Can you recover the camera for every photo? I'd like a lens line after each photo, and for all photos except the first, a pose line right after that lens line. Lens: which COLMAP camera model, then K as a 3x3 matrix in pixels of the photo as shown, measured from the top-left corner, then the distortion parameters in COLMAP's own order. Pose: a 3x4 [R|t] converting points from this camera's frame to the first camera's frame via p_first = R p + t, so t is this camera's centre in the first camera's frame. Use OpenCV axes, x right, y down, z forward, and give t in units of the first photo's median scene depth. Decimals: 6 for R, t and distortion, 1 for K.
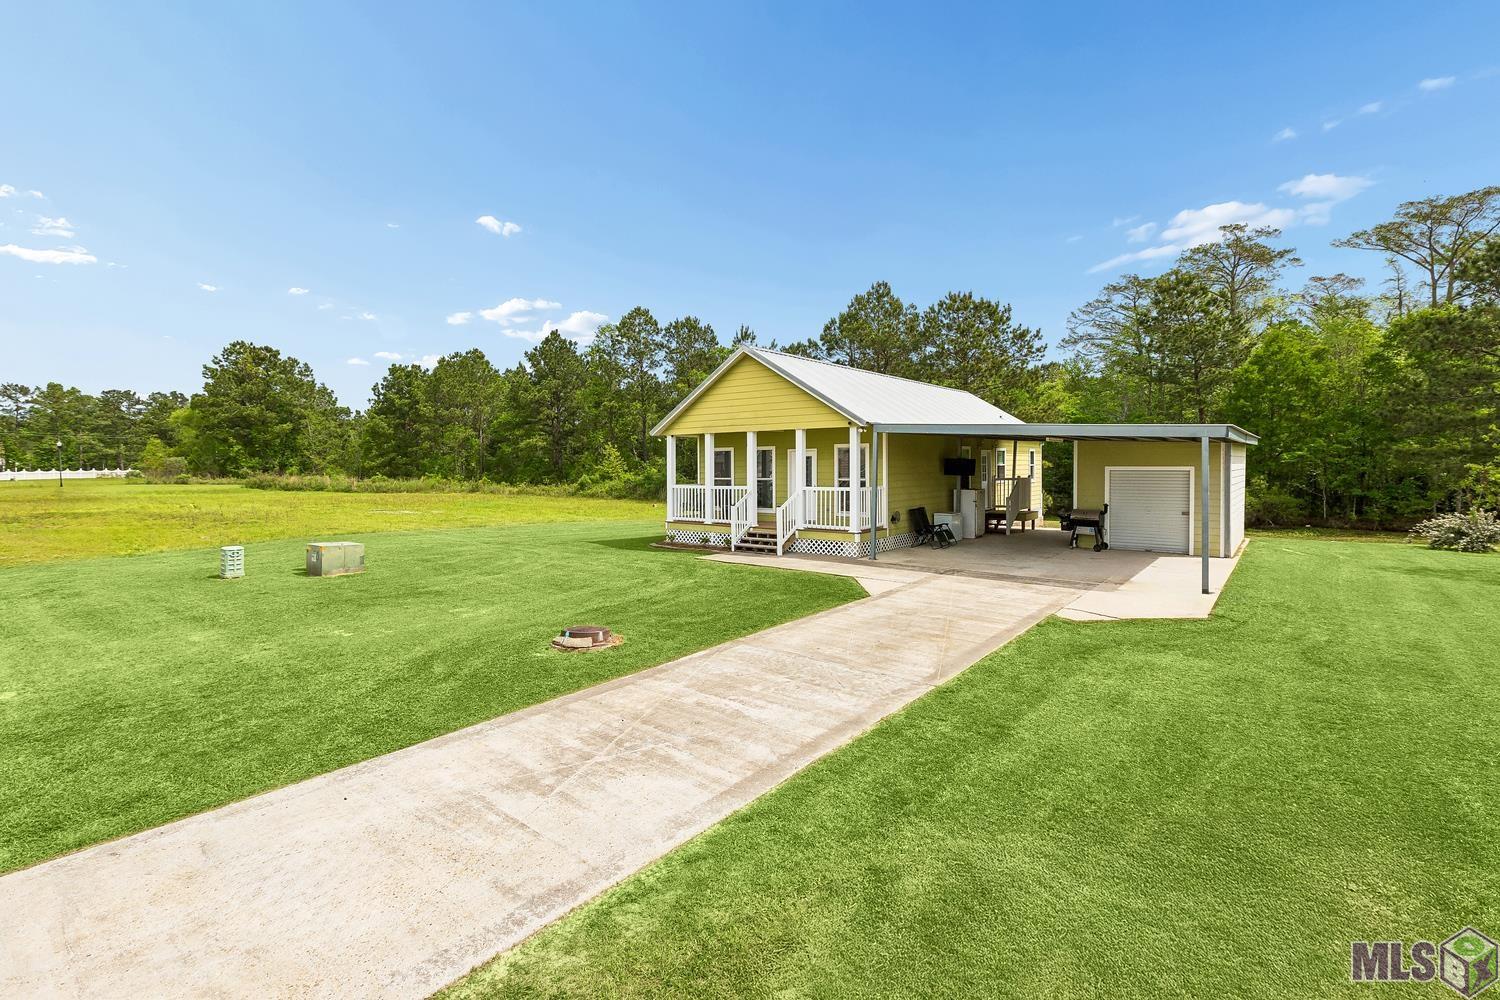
lens RADIAL K [[675.5, 0, 752.2], [0, 675.5, 488.9], [0, 0, 1]] dist [0.001610, 0.000737]
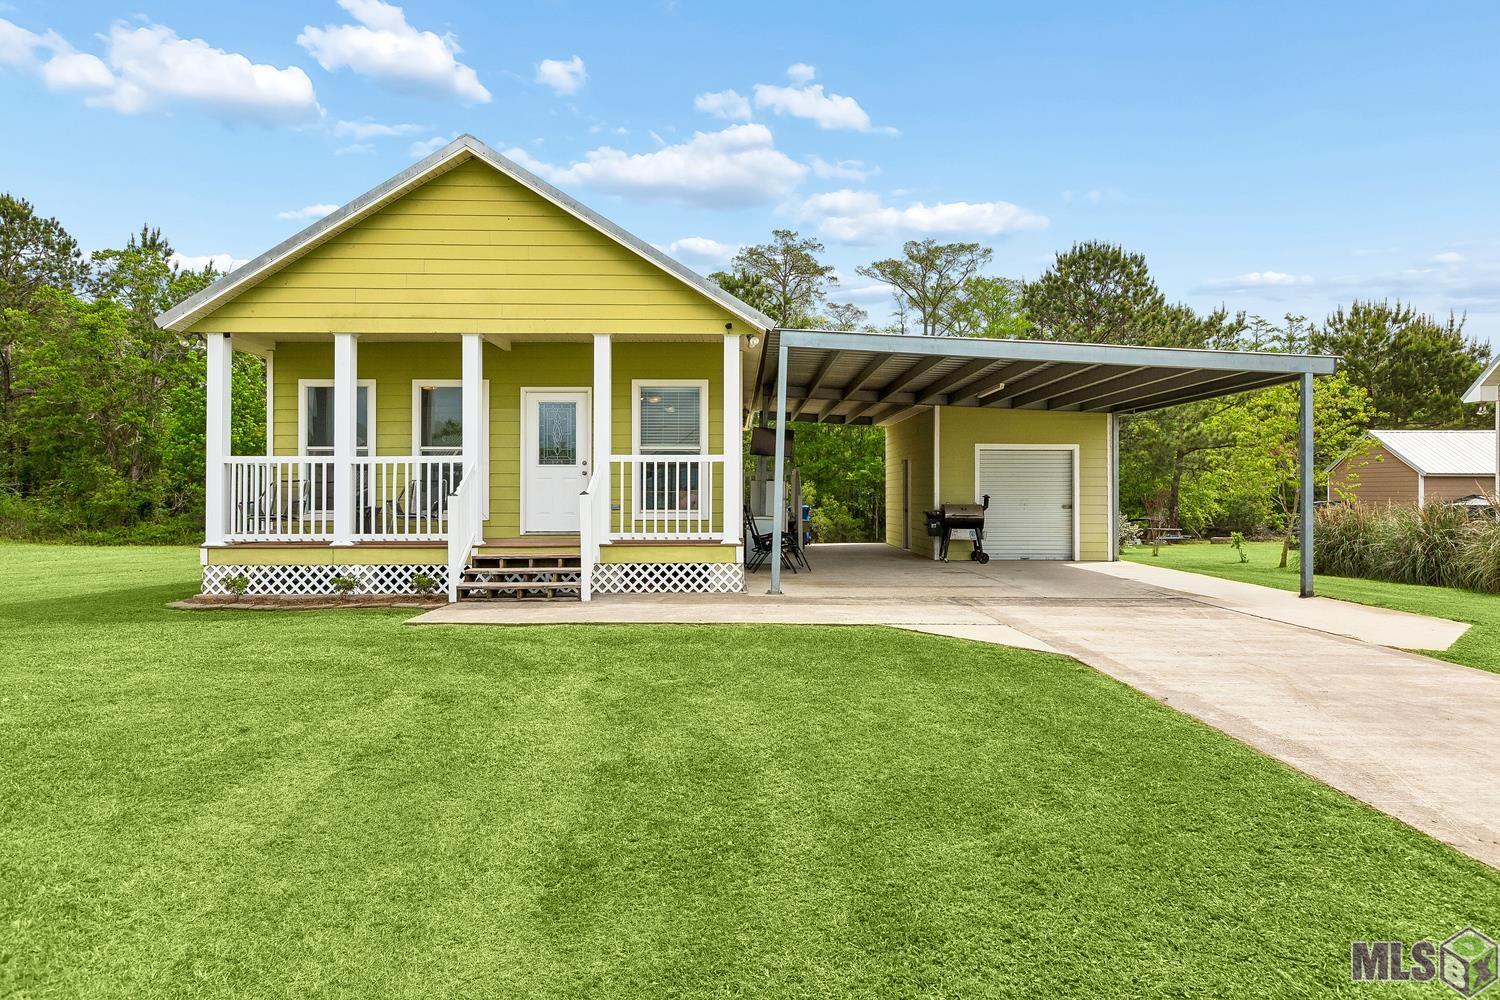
lens RADIAL K [[830.1, 0, 752.7], [0, 830.1, 500.0], [0, 0, 1]] dist [-0.005186, 0.000949]
pose [[0.769011, 0.003573, 0.639226, -0.213161], [0.014705, 0.999621, -0.023278, 0.041286], [-0.639066, 0.027301, 0.768667, 0.460319]]
